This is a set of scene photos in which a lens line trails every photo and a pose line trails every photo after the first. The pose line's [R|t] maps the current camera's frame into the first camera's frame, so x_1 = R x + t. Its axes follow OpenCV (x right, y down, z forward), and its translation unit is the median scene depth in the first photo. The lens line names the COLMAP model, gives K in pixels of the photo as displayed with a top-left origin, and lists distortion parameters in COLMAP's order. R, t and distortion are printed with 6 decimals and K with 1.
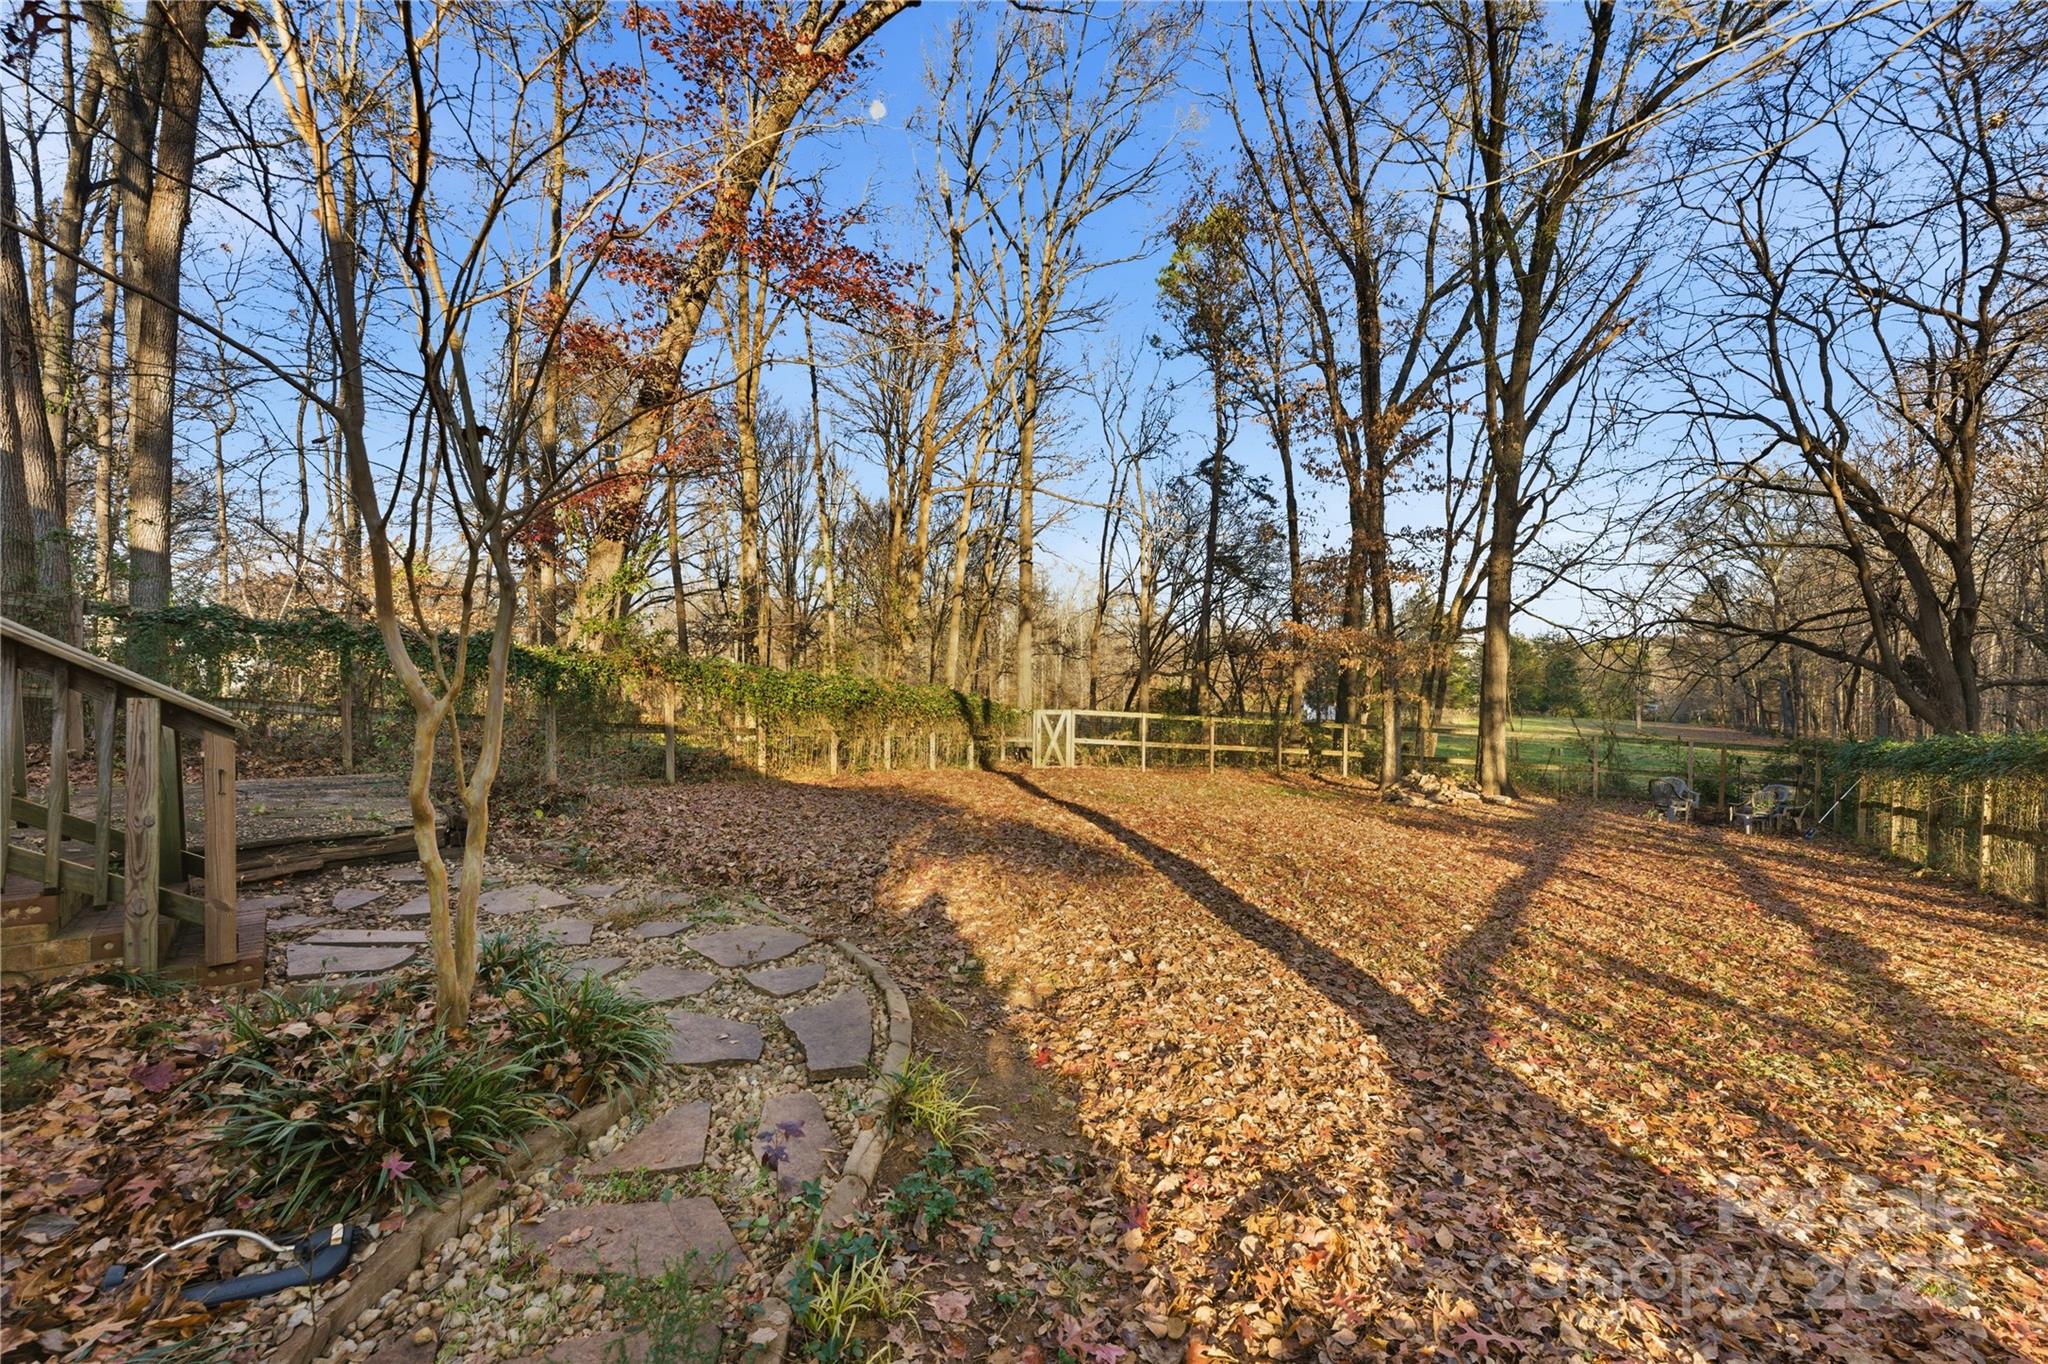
lens RADIAL K [[821.8, 0, 1027.0], [0, 821.8, 676.6], [0, 0, 1]] dist [0.009086, 0.000038]
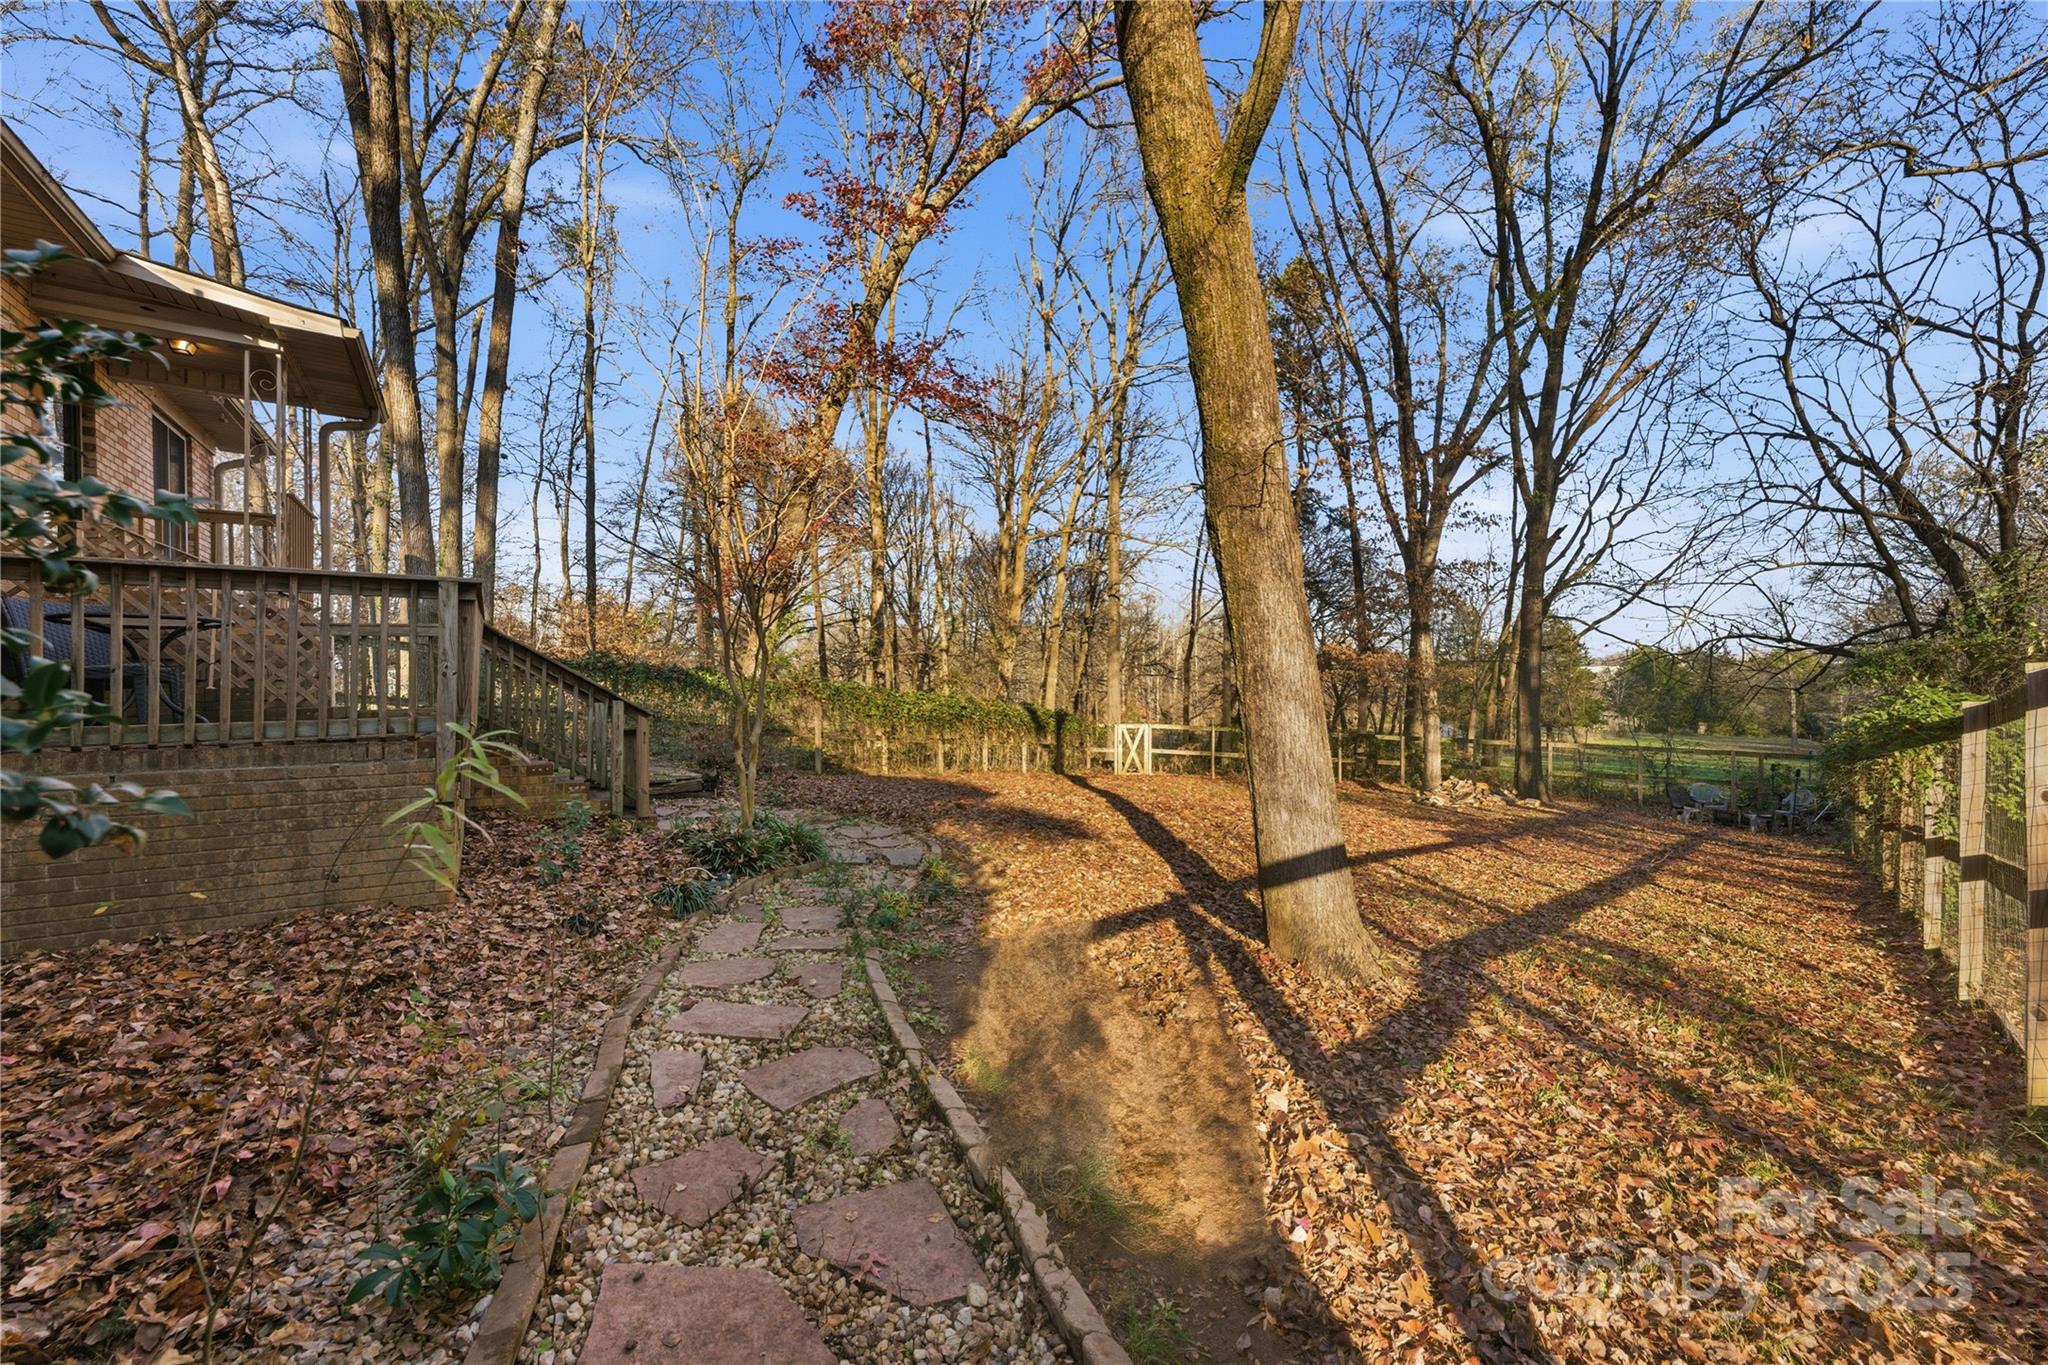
lens RADIAL K [[837.4, 0, 1032.1], [0, 837.4, 689.6], [0, 0, 1]] dist [-0.000463, -0.000038]
pose [[0.988905, -0.009112, -0.148268, 0.067274], [0.007494, 0.999906, -0.011469, 0.004347], [0.148359, 0.010230, 0.988881, -0.176095]]
